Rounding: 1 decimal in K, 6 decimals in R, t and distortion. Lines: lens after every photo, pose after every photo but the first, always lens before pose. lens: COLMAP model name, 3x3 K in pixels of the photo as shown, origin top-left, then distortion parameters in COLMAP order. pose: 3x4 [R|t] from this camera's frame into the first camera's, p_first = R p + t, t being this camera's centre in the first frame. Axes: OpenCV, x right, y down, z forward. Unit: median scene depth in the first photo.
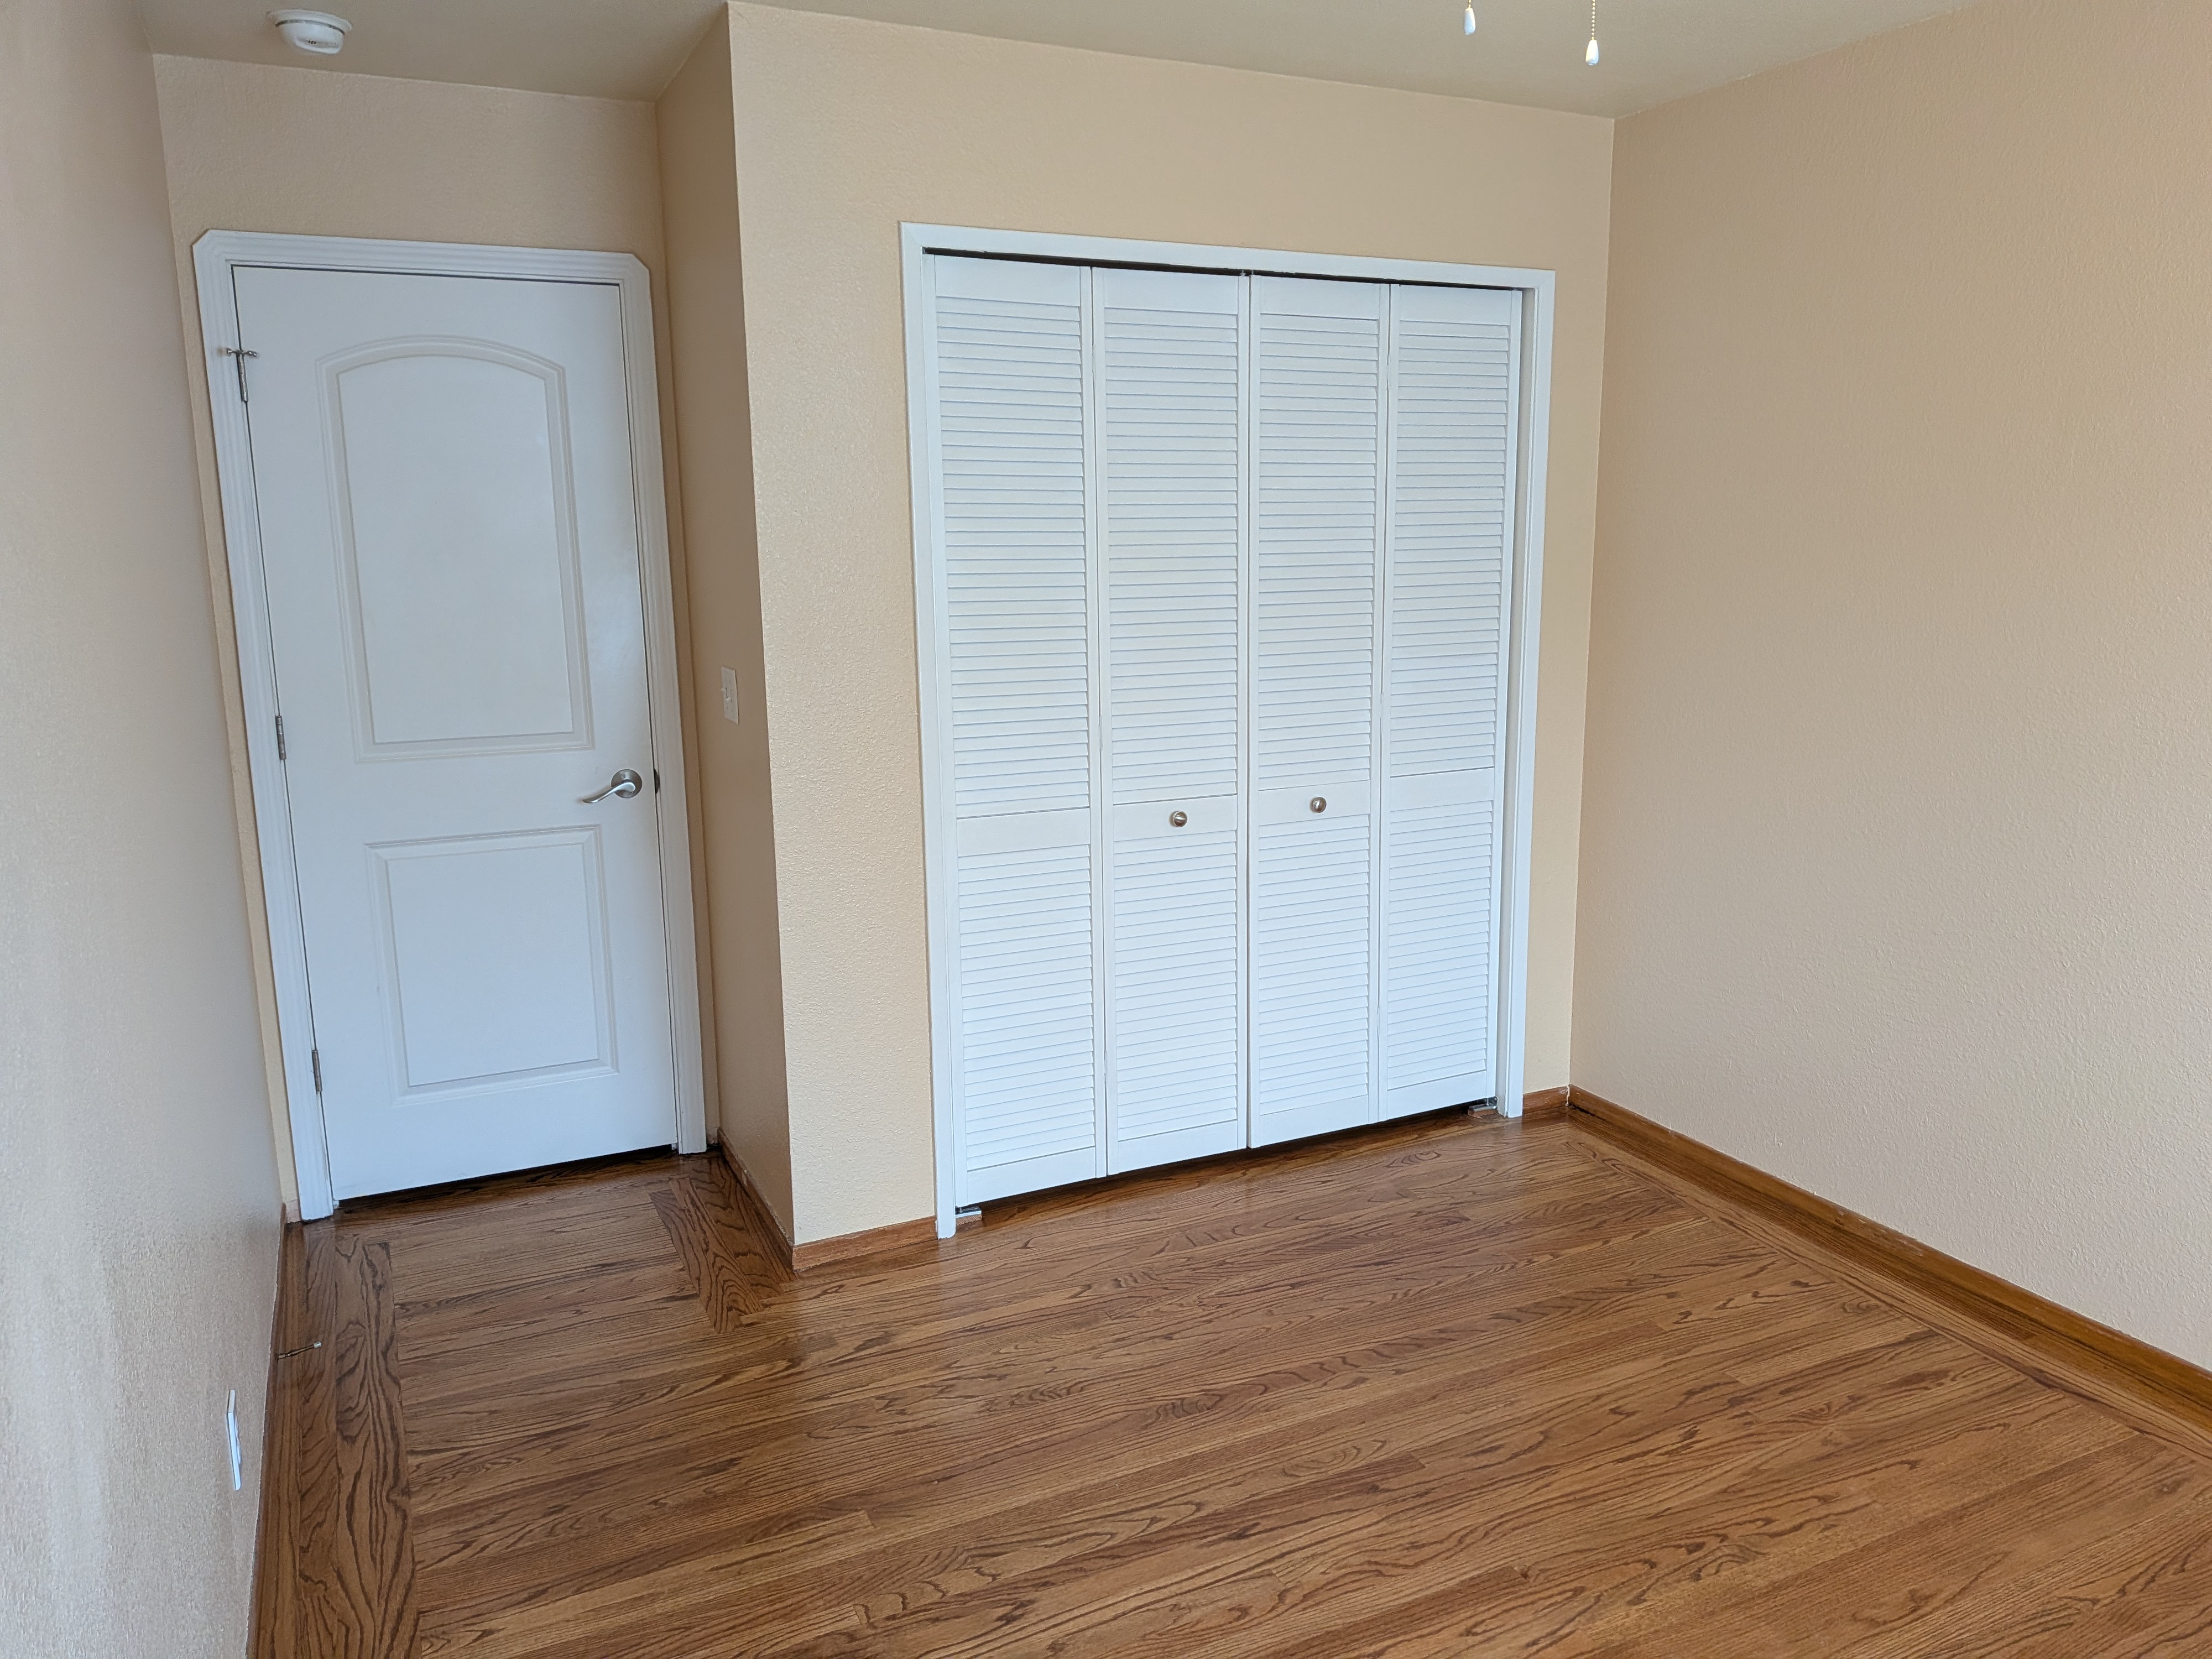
lens RADIAL K [[1567.7, 0, 1106.0], [0, 1567.7, 829.5], [0, 0, 1]] dist [0.062747, -0.115169]
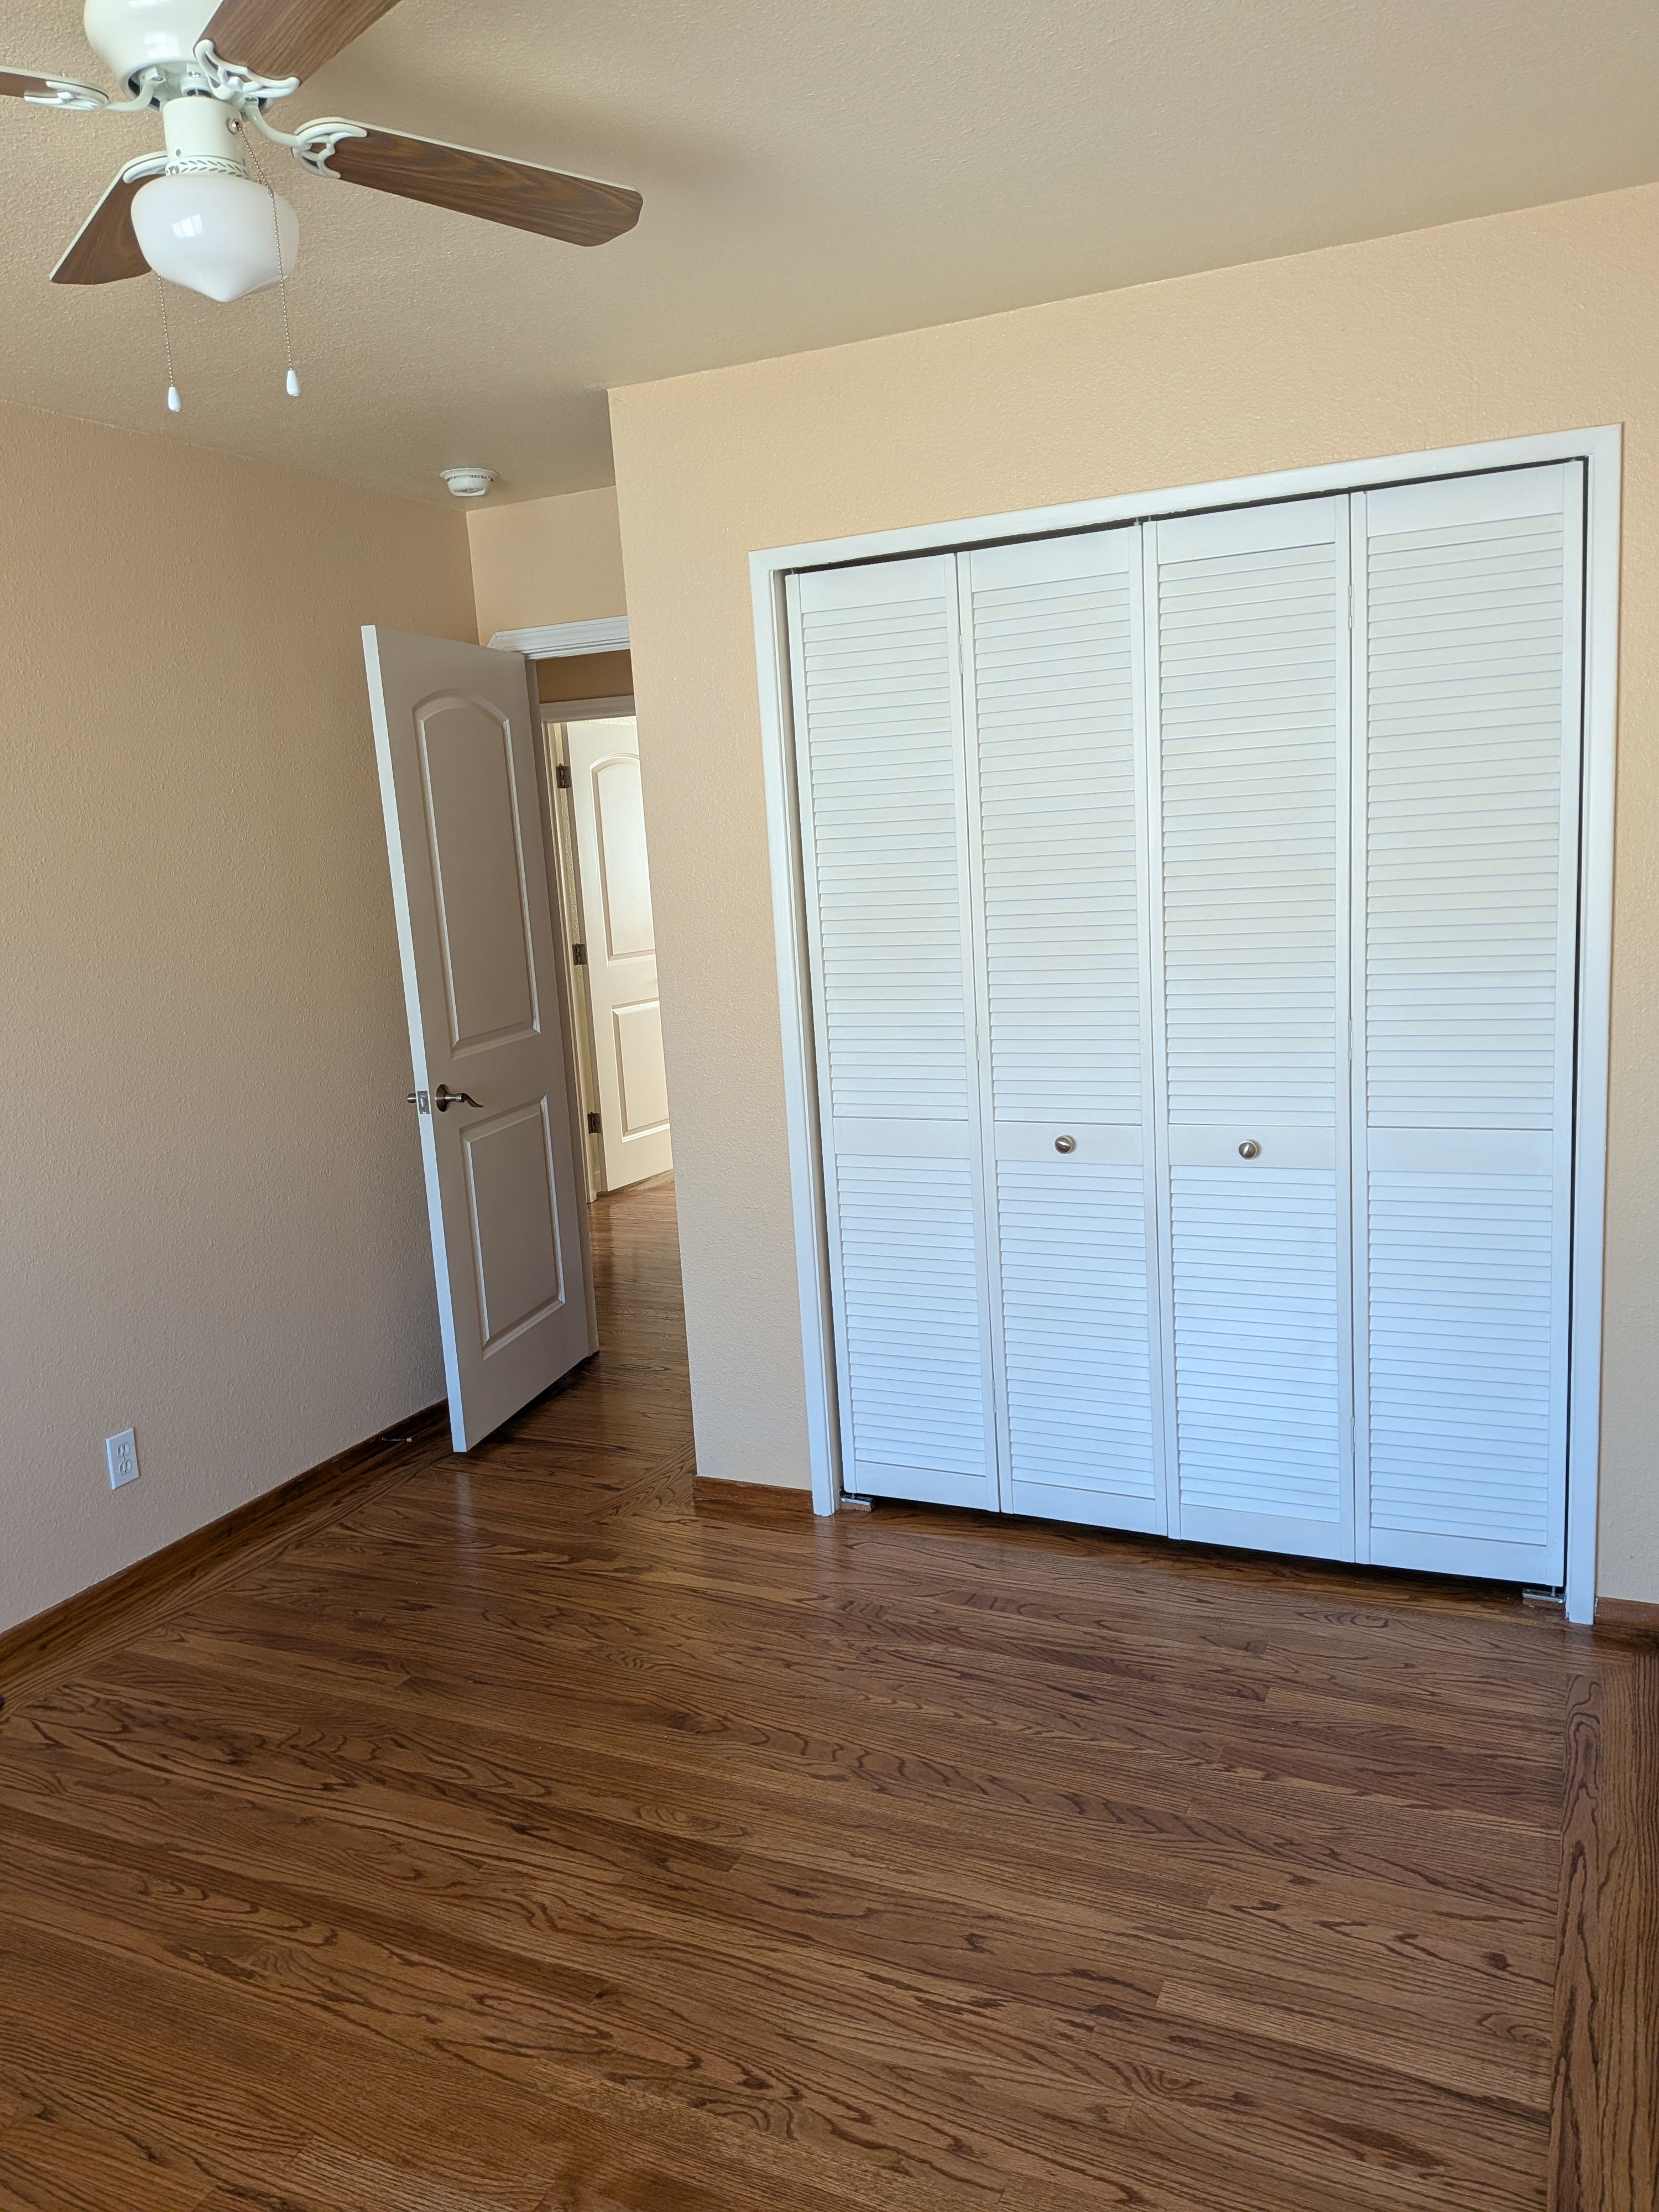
lens RADIAL K [[1567.7, 0, 875.9], [0, 1567.7, 1109.5], [0, 0, 1]] dist [0.062747, -0.115169]
pose [[0.648531, 0.107873, -0.753506, 0.769760], [-0.094538, 0.993658, 0.060887, -0.083927], [0.755295, 0.031748, 0.654616, 0.387330]]
